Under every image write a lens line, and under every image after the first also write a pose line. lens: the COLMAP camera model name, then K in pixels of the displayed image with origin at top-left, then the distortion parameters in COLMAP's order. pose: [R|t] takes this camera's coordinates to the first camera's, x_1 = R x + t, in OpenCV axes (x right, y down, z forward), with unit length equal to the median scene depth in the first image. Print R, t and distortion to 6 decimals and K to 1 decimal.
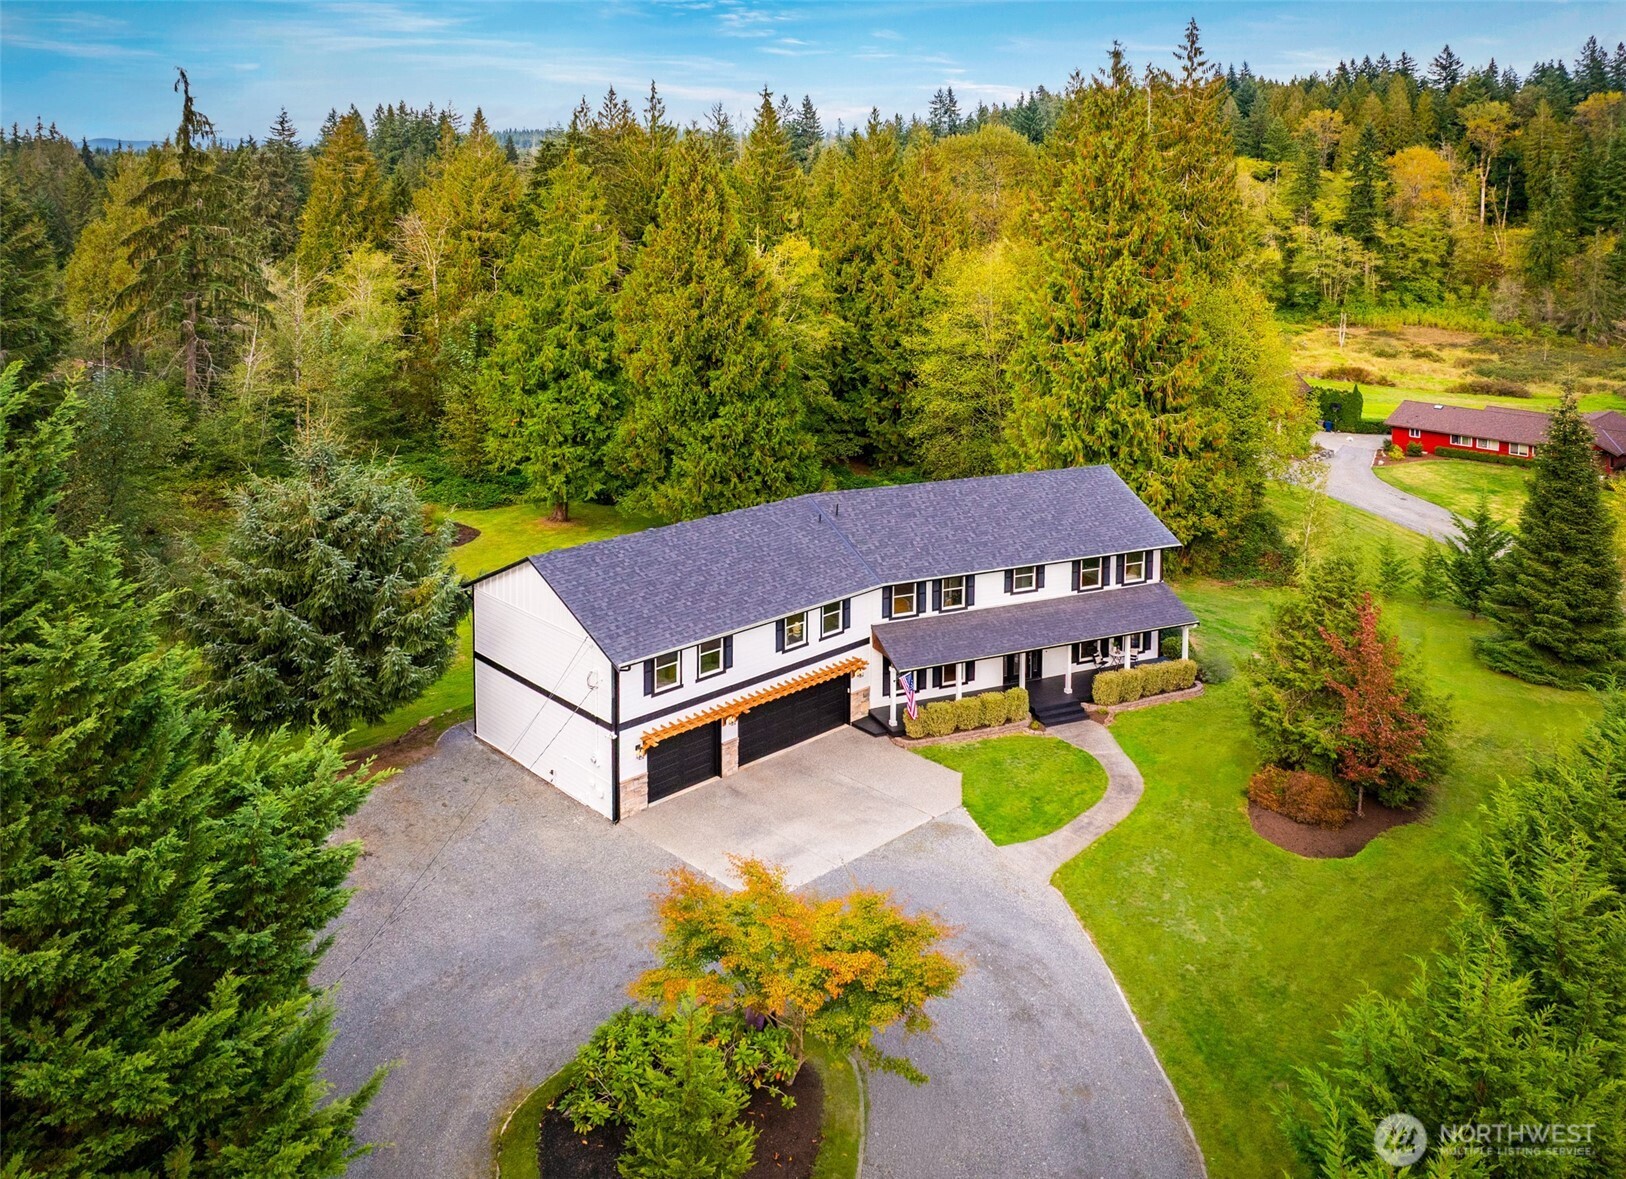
lens RADIAL K [[1216.6, 0, 813.0], [0, 1216.6, 589.5], [0, 0, 1]] dist [-0.005534, -0.047077]
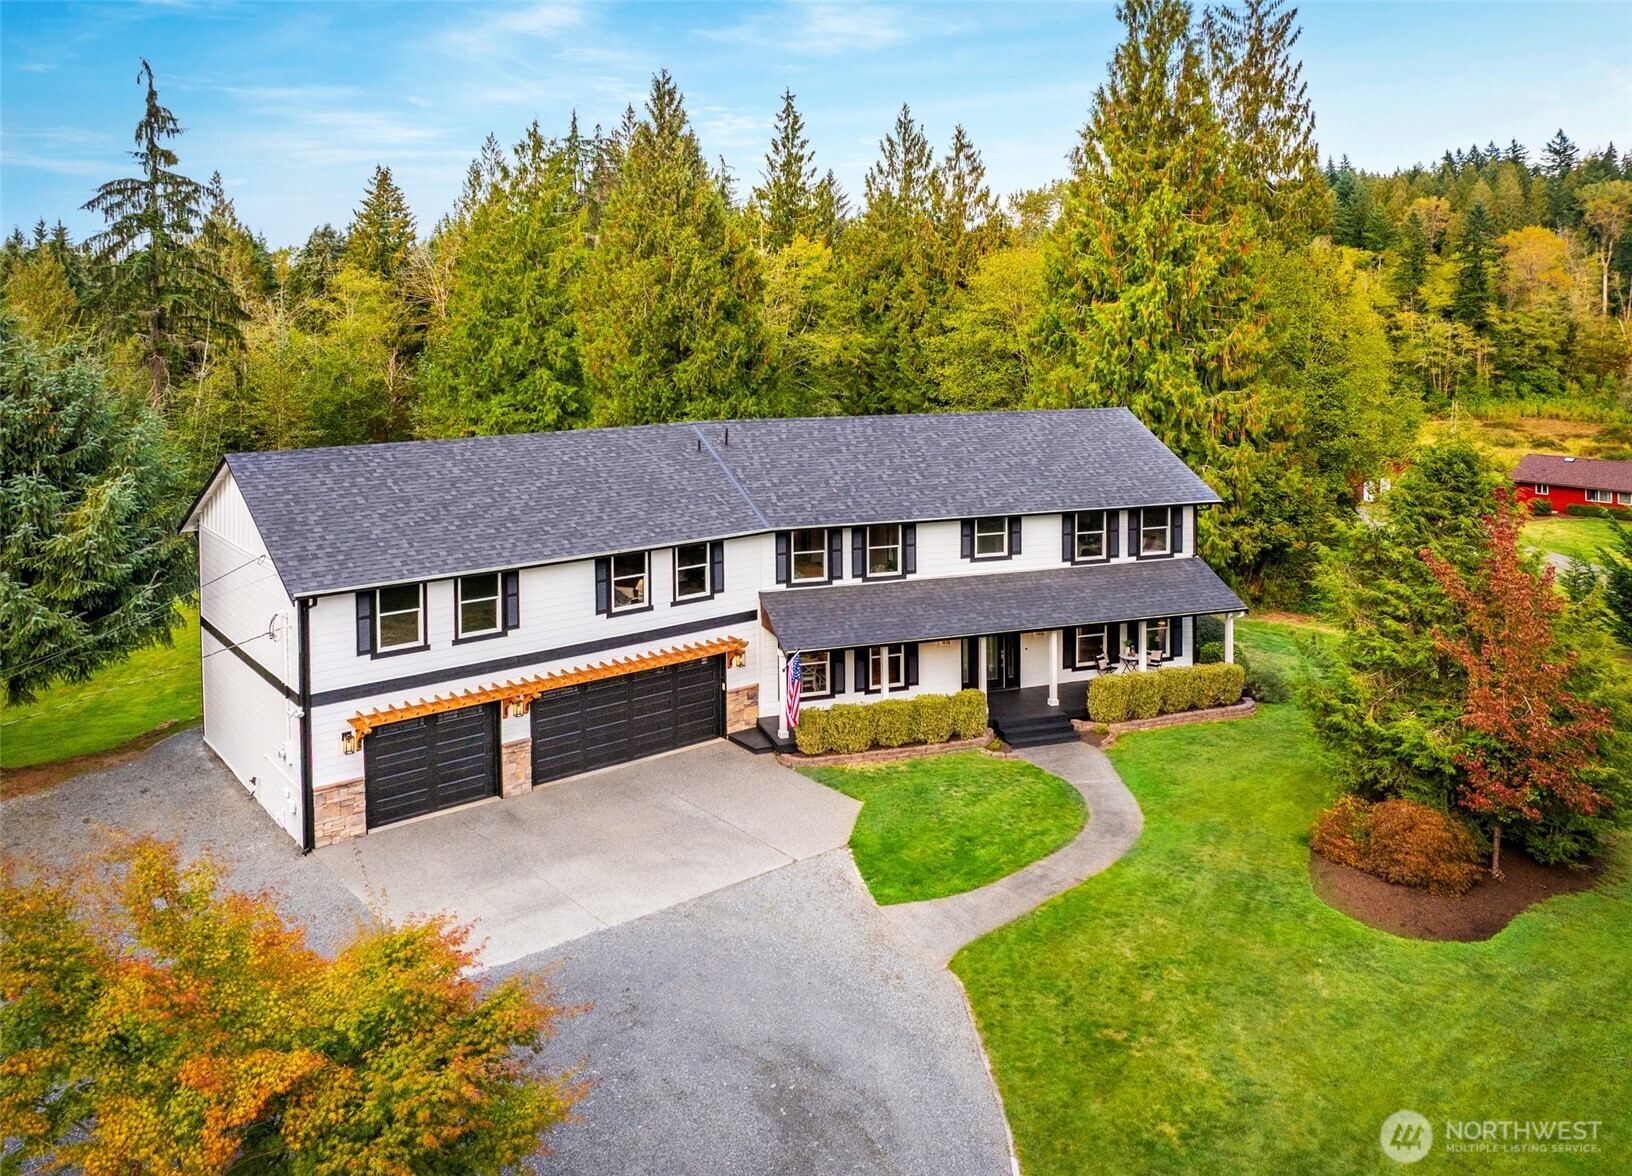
lens RADIAL K [[1226.2, 0, 836.4], [0, 1226.2, 590.7], [0, 0, 1]] dist [-0.032385, -0.004141]
pose [[0.997830, 0.018872, -0.063083, 0.095723], [-0.024952, 0.994969, -0.097029, 0.066794], [0.060935, 0.098392, 0.993280, 0.221070]]
